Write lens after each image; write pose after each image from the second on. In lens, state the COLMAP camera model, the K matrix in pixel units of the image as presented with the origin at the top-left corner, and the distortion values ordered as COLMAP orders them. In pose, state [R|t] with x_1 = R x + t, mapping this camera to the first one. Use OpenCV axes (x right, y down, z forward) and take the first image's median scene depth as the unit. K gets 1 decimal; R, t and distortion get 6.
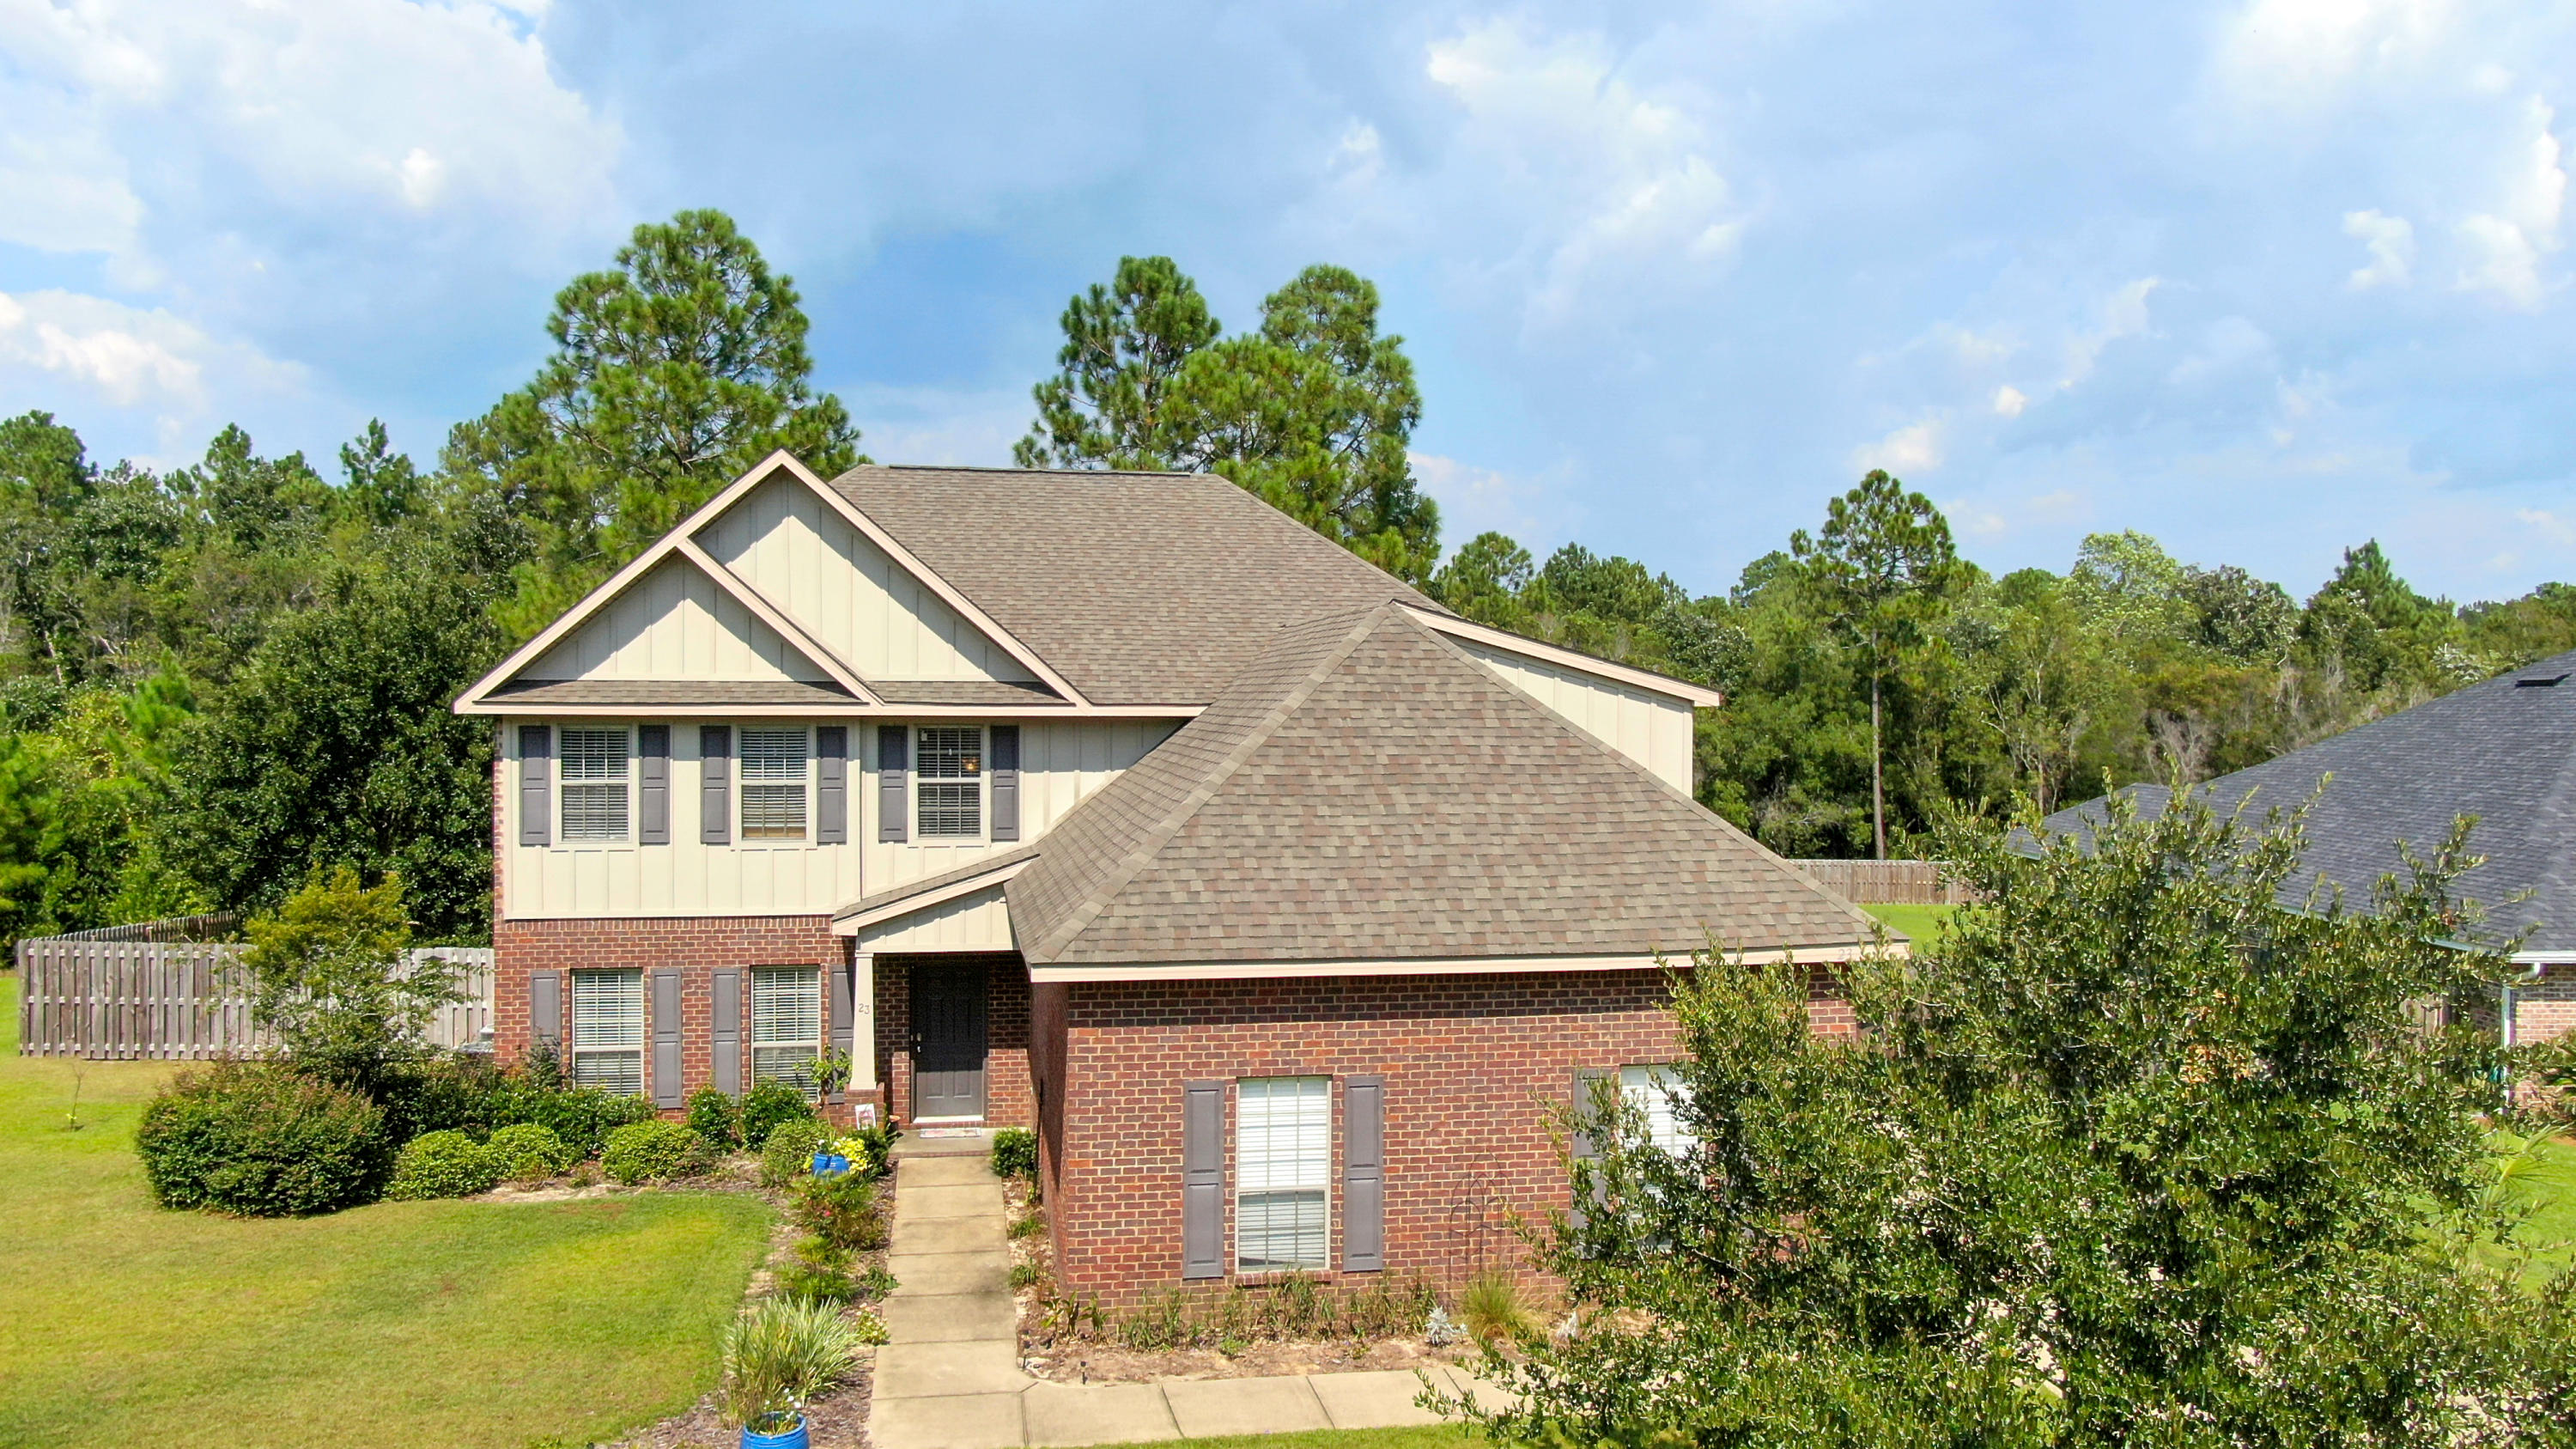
lens RADIAL K [[1964.7, 0, 1288.0], [0, 1964.7, 724.5], [0, 0, 1]] dist [-0.003844, -0.005367]
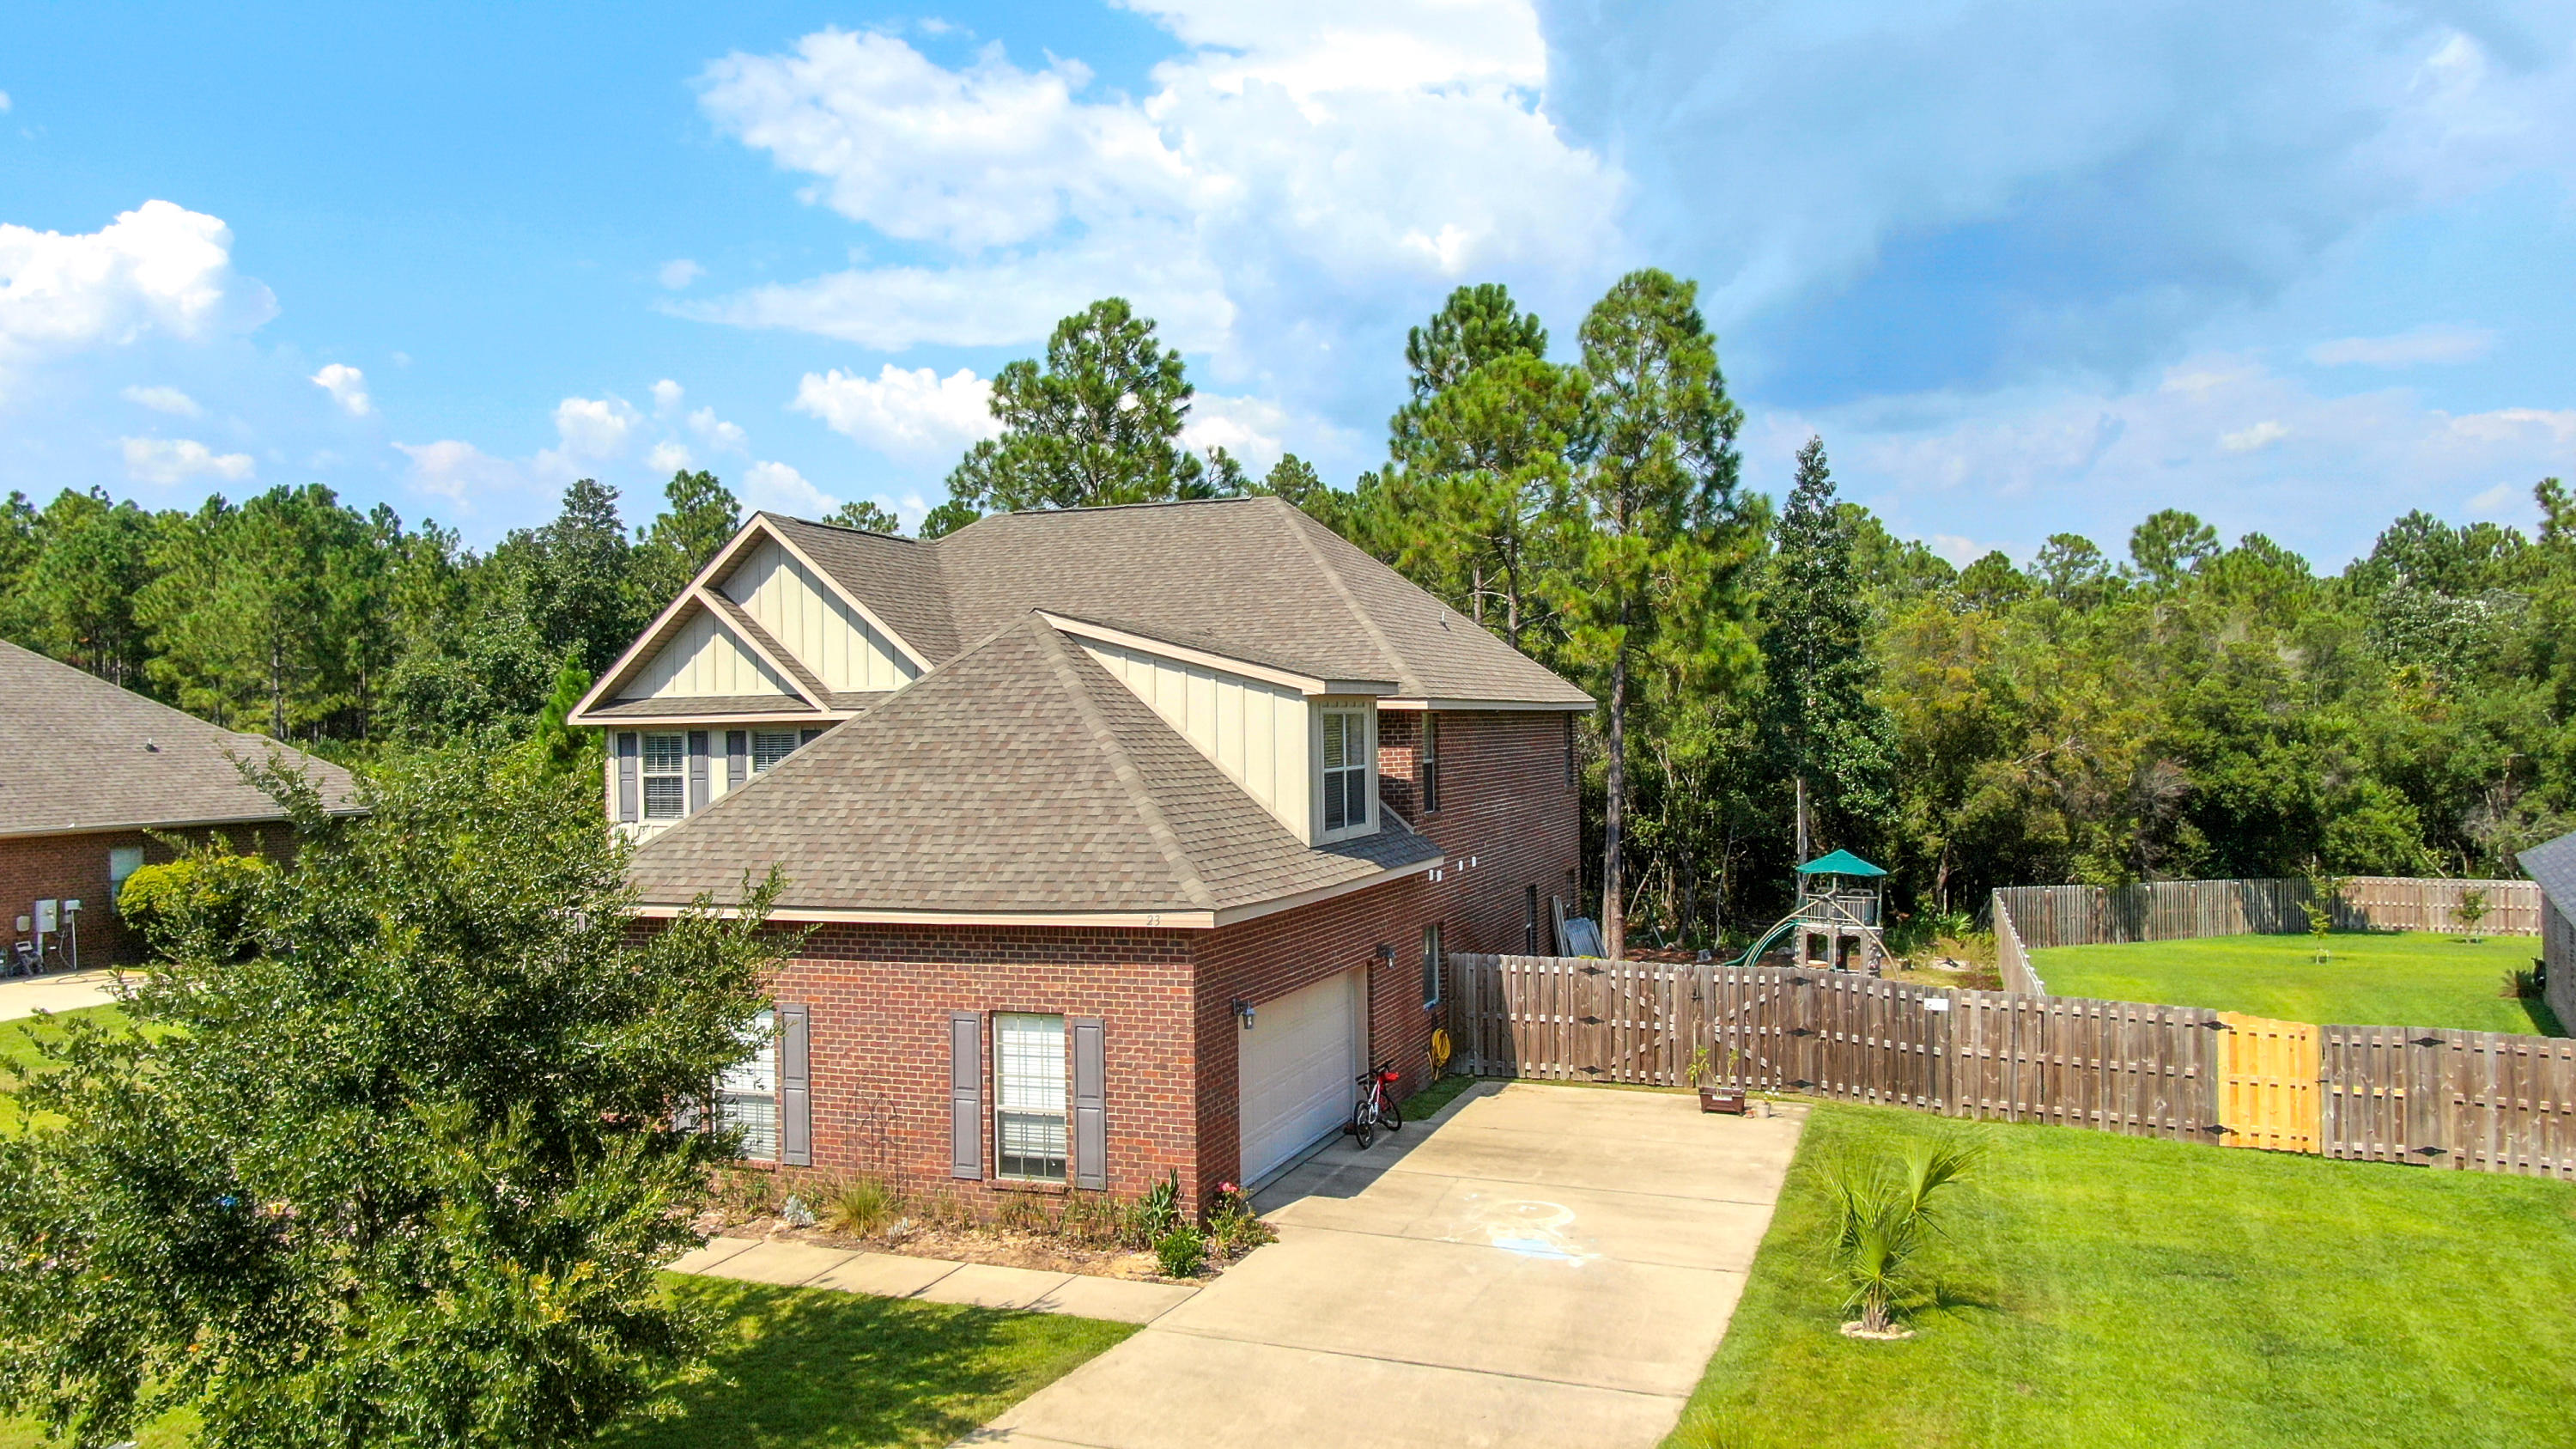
lens RADIAL K [[1964.7, 0, 1288.0], [0, 1964.7, 724.5], [0, 0, 1]] dist [-0.003844, -0.005367]
pose [[0.864404, -0.021208, -0.502351, 0.663733], [0.016651, 0.999769, -0.013555, 0.019749], [0.502522, 0.003353, 0.864558, 0.046291]]
